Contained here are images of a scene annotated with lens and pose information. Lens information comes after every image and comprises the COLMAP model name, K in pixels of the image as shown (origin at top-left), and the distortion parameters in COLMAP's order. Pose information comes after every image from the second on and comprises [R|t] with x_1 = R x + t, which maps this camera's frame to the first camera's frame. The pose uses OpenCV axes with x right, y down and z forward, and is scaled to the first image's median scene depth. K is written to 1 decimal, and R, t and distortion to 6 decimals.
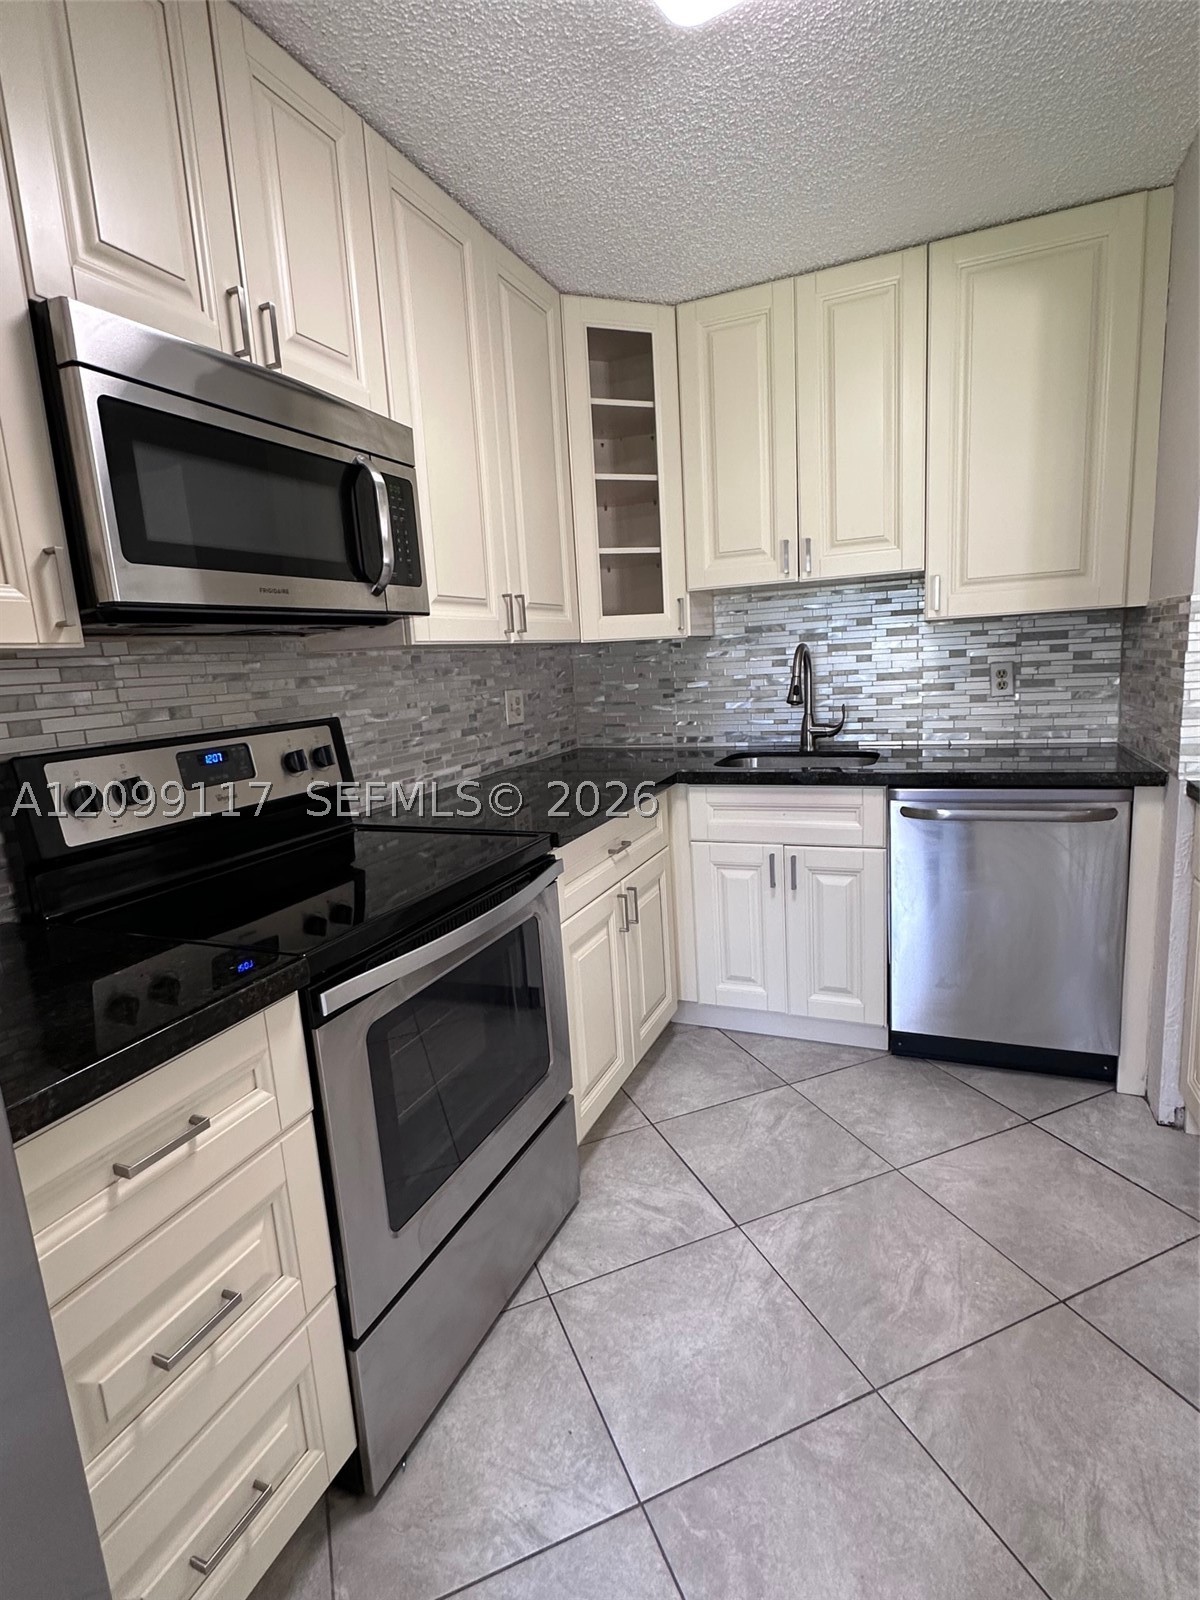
lens RADIAL K [[796.9, 0, 600.0], [0, 796.9, 800.0], [0, 0, 1]] dist [-0.002240, -0.000941]
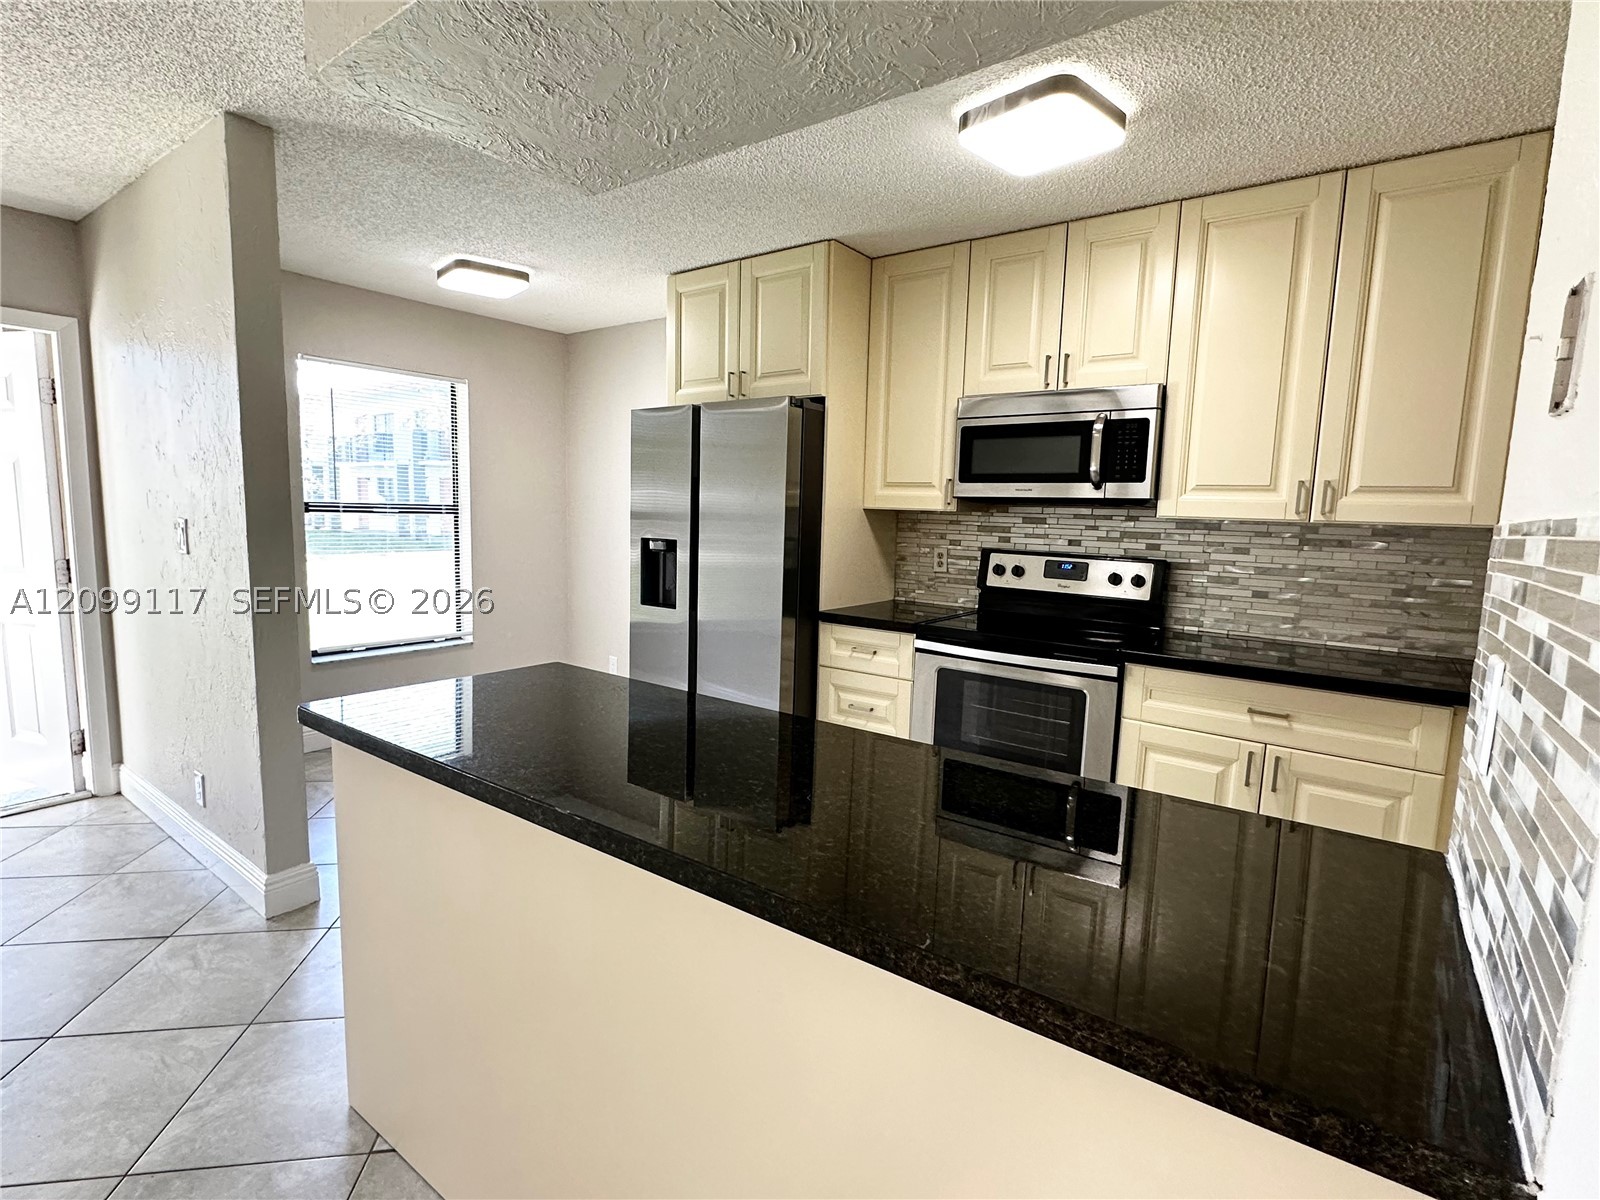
lens RADIAL K [[773.0, 0, 799.0], [0, 773.0, 602.0], [0, 0, 1]] dist [-0.000755, -0.000403]
pose [[-0.235167, 0.172406, -0.956542, 0.974490], [-0.184090, 0.958428, 0.218005, -0.166783], [0.954362, 0.227358, -0.193652, 0.466737]]
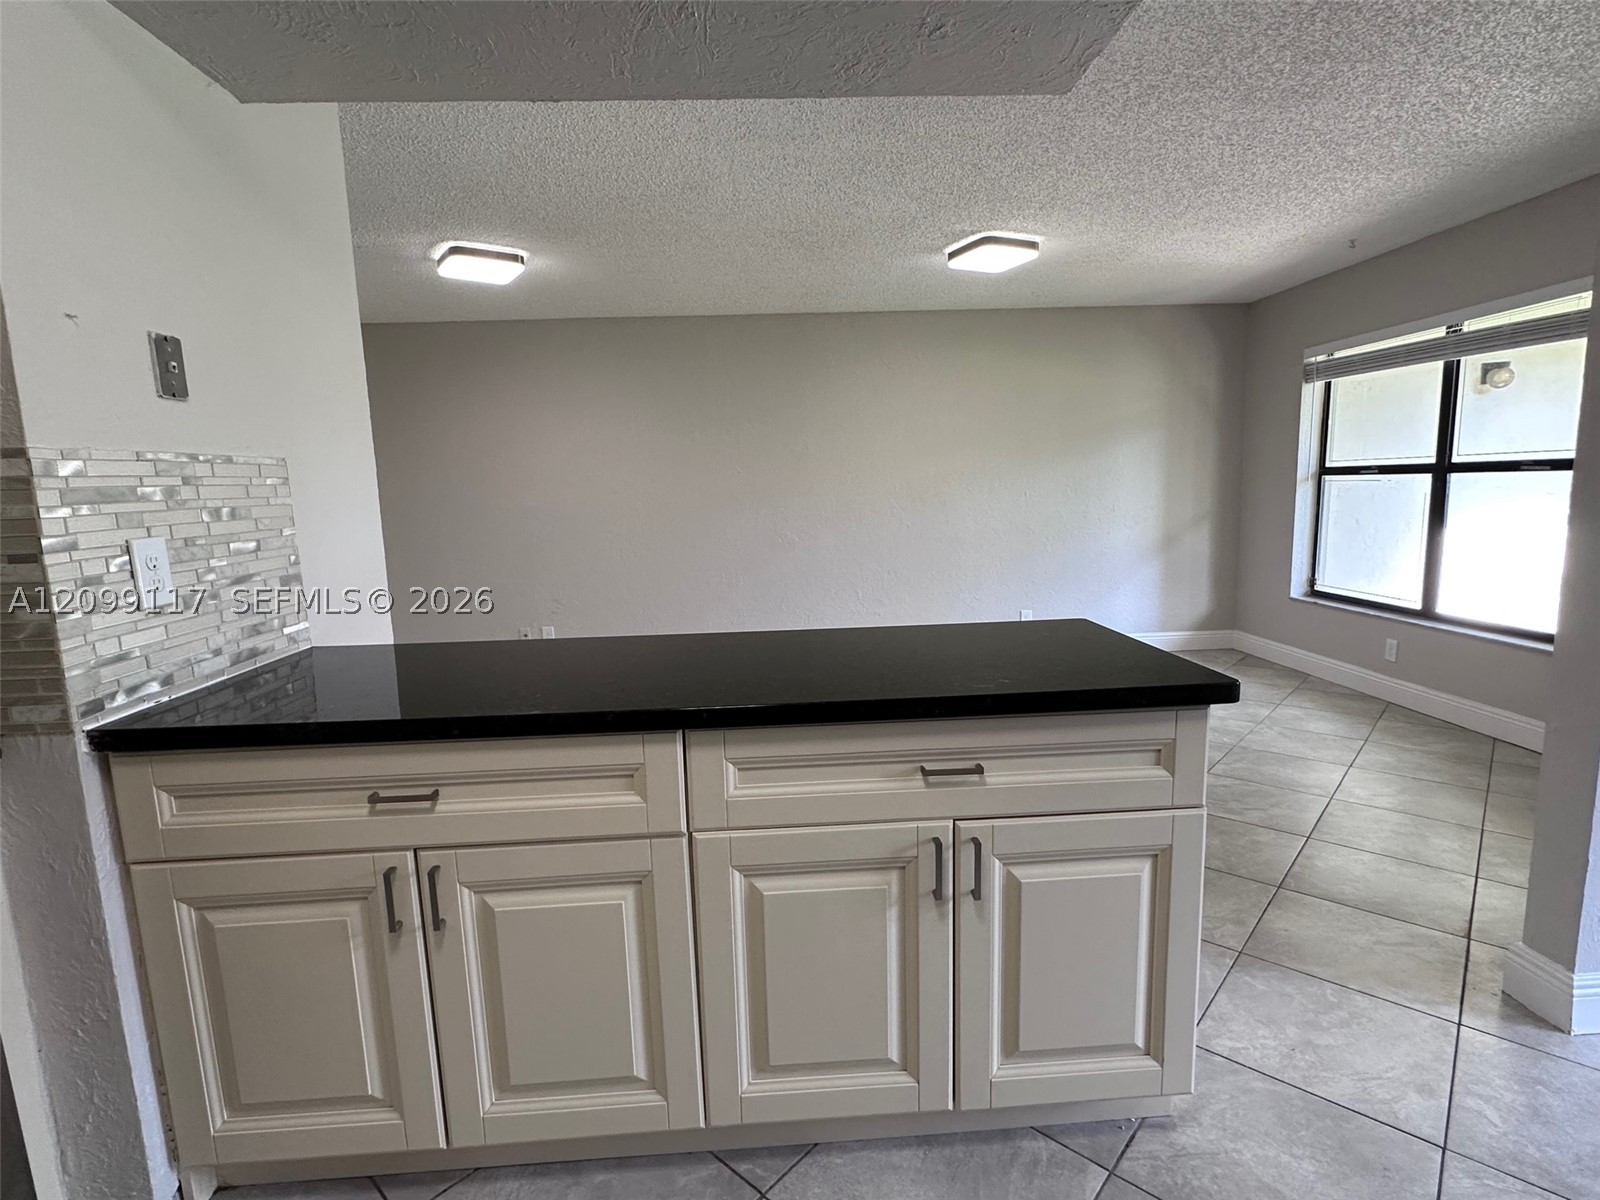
lens RADIAL K [[796.9, 0, 801.6], [0, 796.9, 605.5], [0, 0, 1]] dist [-0.002240, -0.000941]
pose [[-0.440263, -0.059187, 0.895916, -0.068176], [0.212594, 0.962579, 0.168062, -0.079142], [-0.872337, 0.264458, -0.411206, 0.533169]]
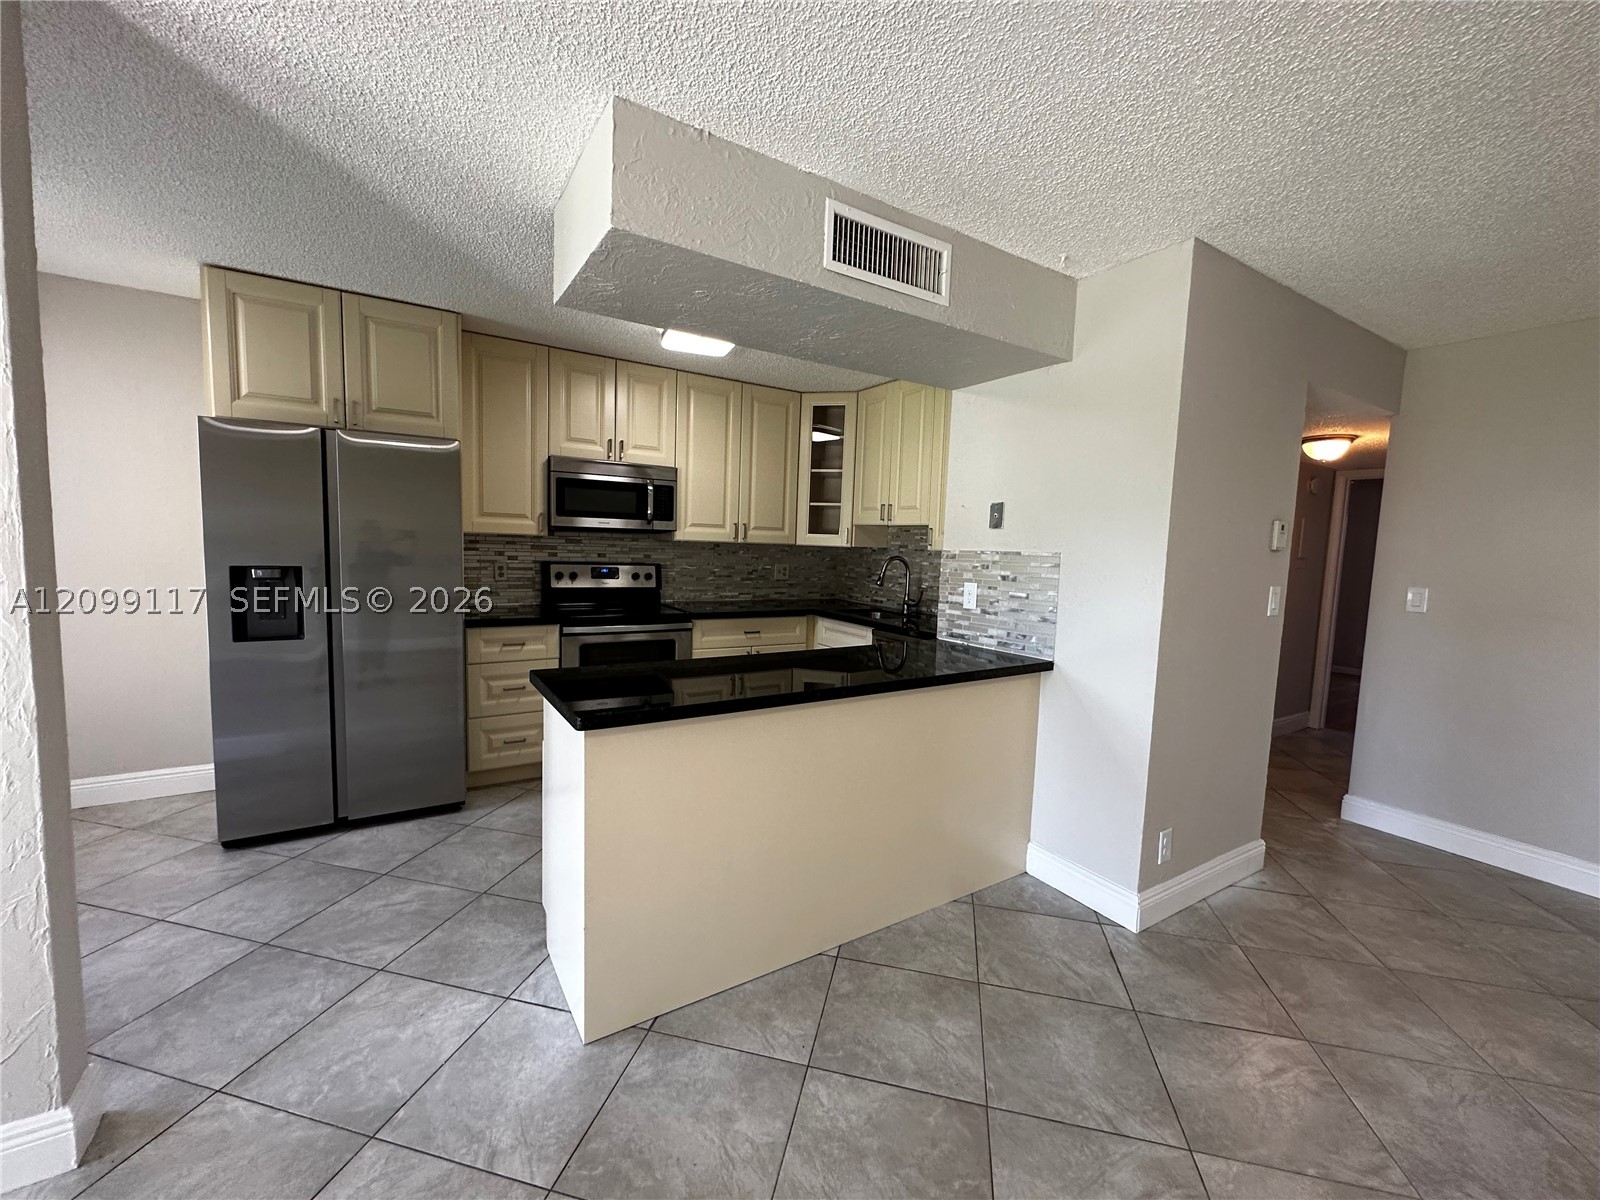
lens RADIAL K [[637.7, 0, 797.8], [0, 637.7, 598.4], [0, 0, 1]] dist [0.000223, 0.000073]
pose [[0.813883, 0.139839, -0.563950, 0.992215], [-0.184792, 0.982507, -0.023063, -0.016545], [0.550859, 0.122984, 0.825487, -0.414198]]
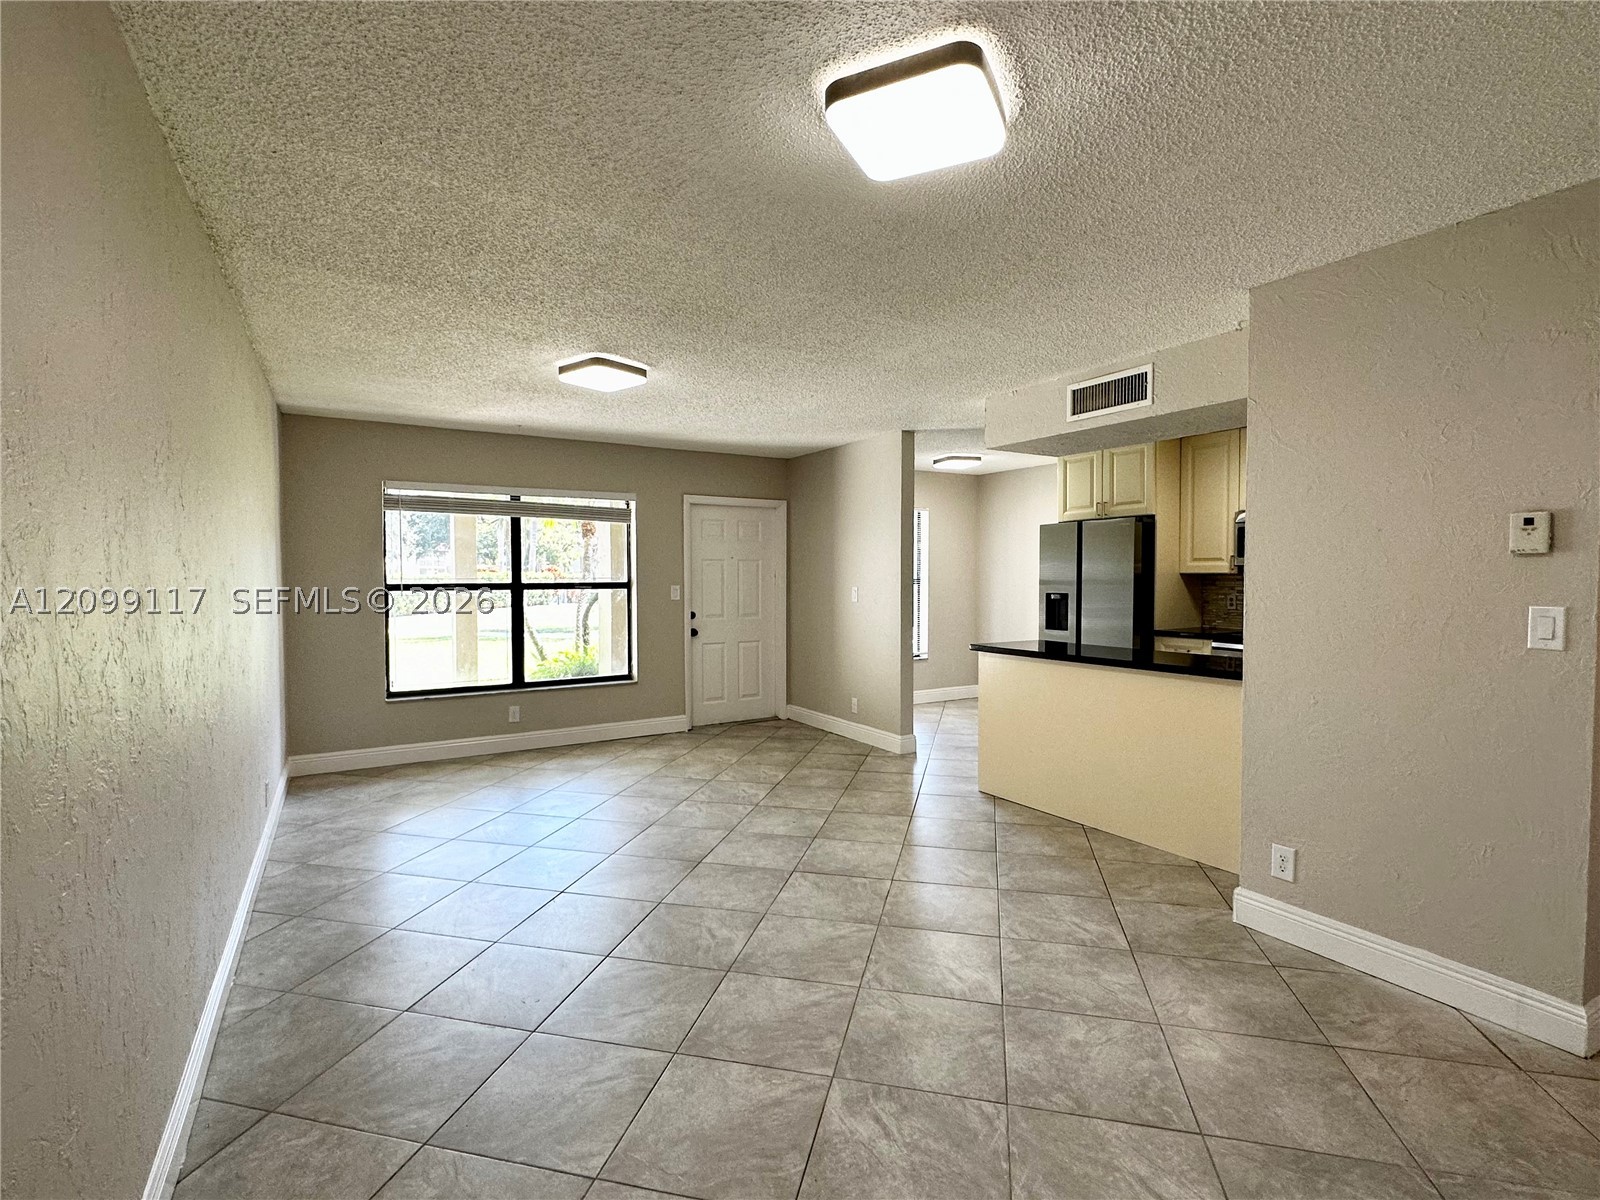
lens RADIAL K [[758.8, 0, 798.9], [0, 758.8, 598.2], [0, 0, 1]] dist [-0.004995, -0.000432]
pose [[-0.585464, 0.087426, -0.805970, 2.187878], [-0.104557, 0.977722, 0.182008, -0.275673], [0.803927, 0.190830, -0.563280, 0.659032]]
